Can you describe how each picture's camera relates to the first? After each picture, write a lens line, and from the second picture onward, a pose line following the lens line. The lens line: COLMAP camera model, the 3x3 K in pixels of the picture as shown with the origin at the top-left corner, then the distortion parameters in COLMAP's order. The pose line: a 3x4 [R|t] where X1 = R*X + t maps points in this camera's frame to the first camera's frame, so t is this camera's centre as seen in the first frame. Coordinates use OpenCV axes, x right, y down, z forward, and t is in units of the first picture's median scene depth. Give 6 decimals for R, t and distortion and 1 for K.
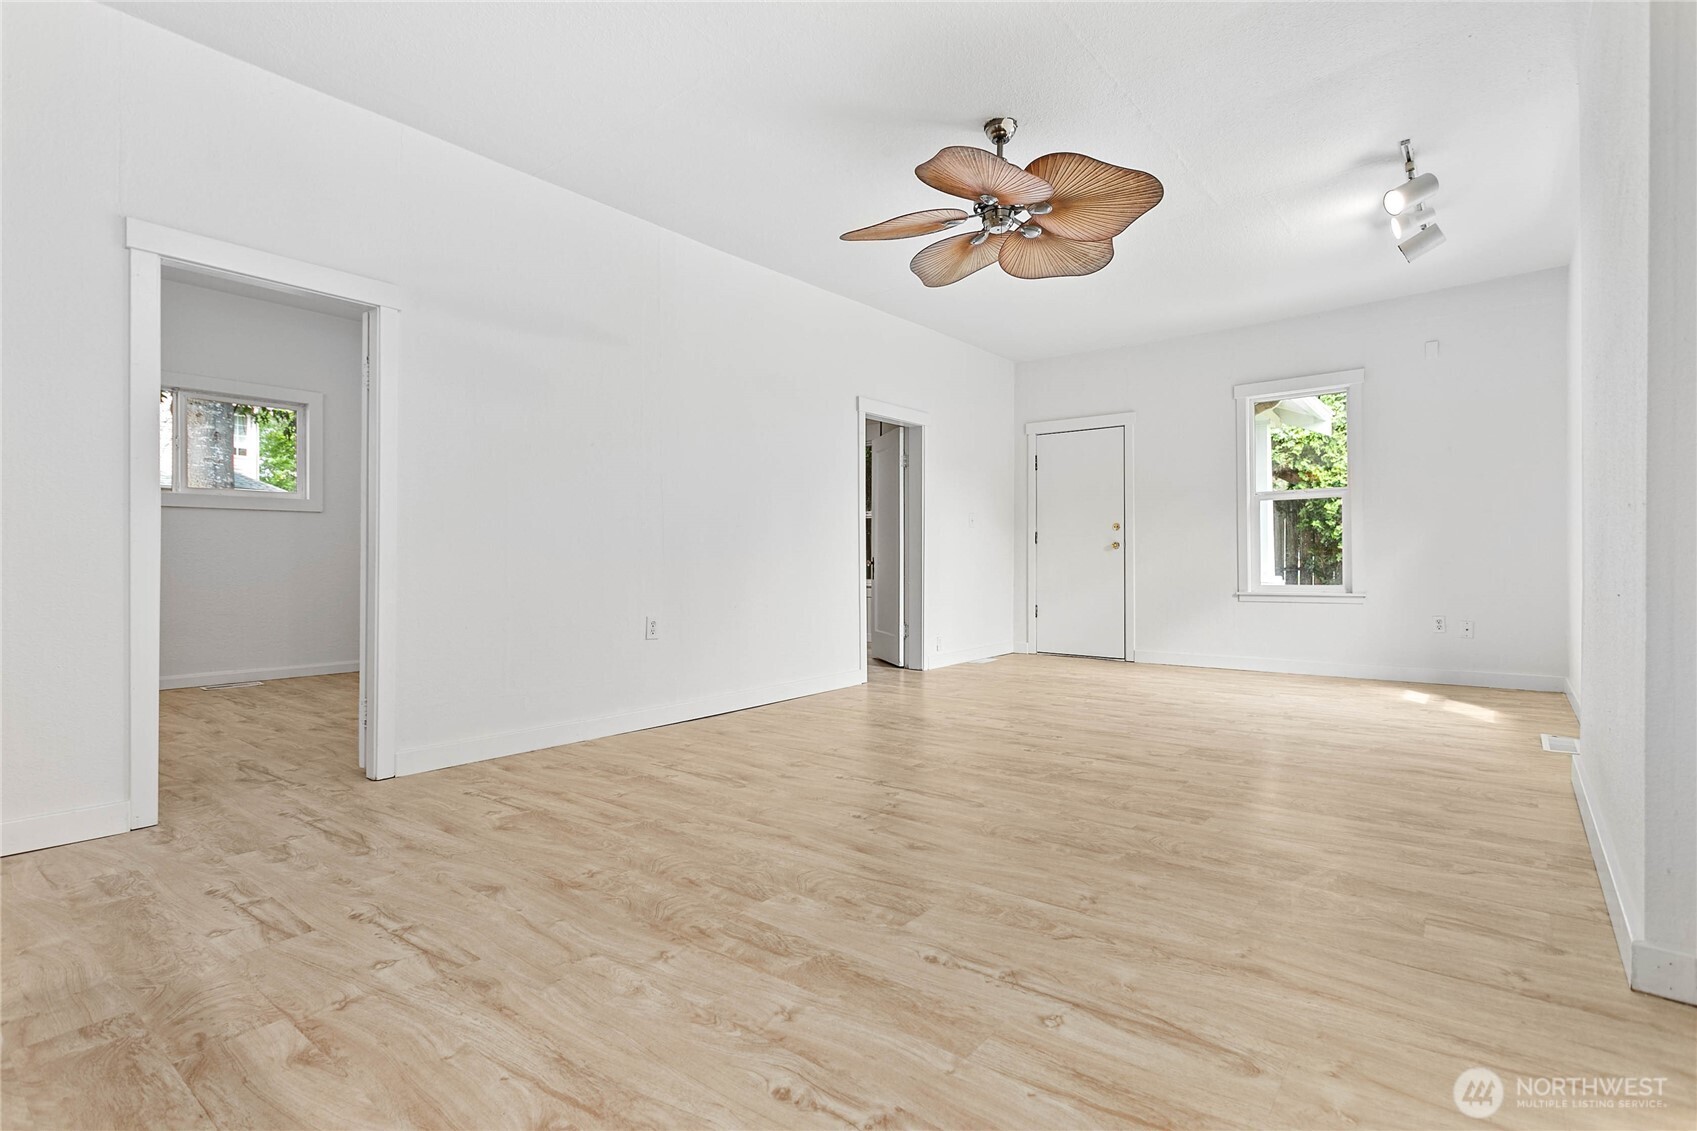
lens RADIAL K [[808.2, 0, 838.2], [0, 808.2, 557.7], [0, 0, 1]] dist [0.001580, 0.000793]
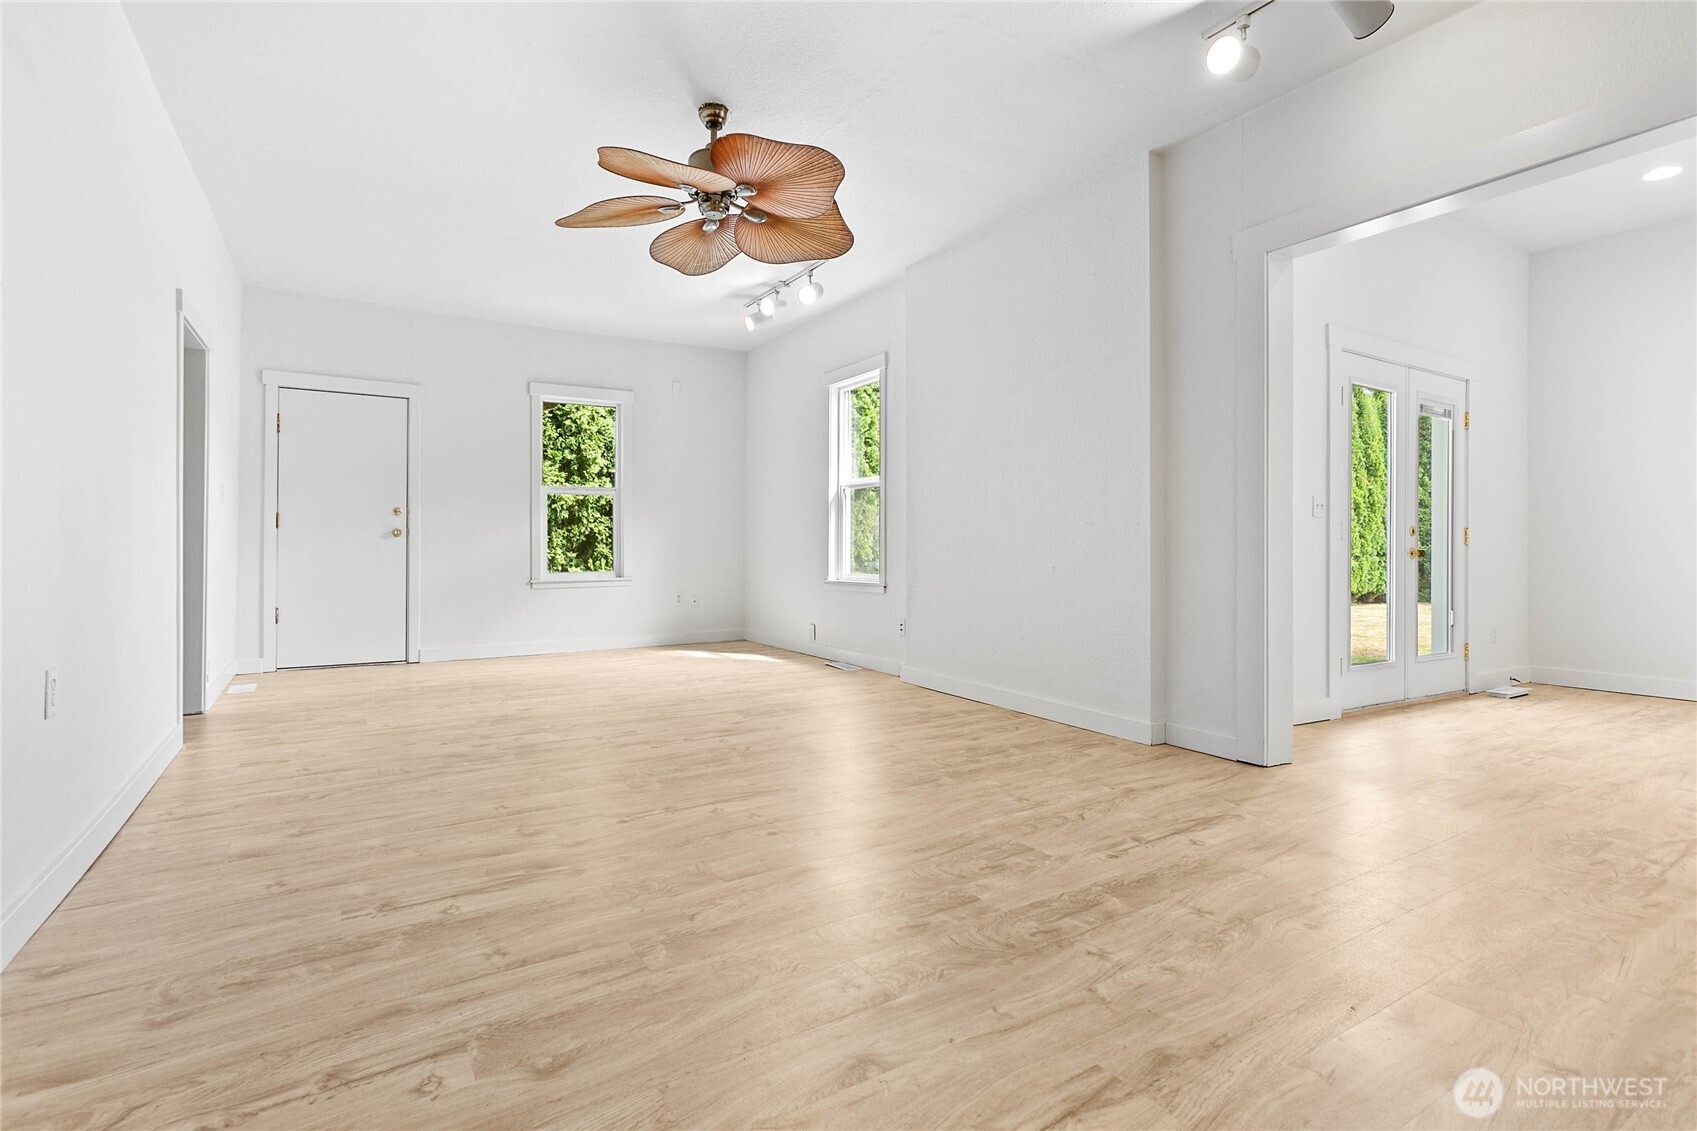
lens RADIAL K [[804.2, 0, 842.7], [0, 804.2, 559.8], [0, 0, 1]] dist [0.000583, 0.002098]
pose [[0.331230, -0.011325, 0.943482, -1.065845], [-0.005547, 0.999887, 0.013950, -0.002158], [-0.943534, -0.009854, 0.331130, 0.832411]]
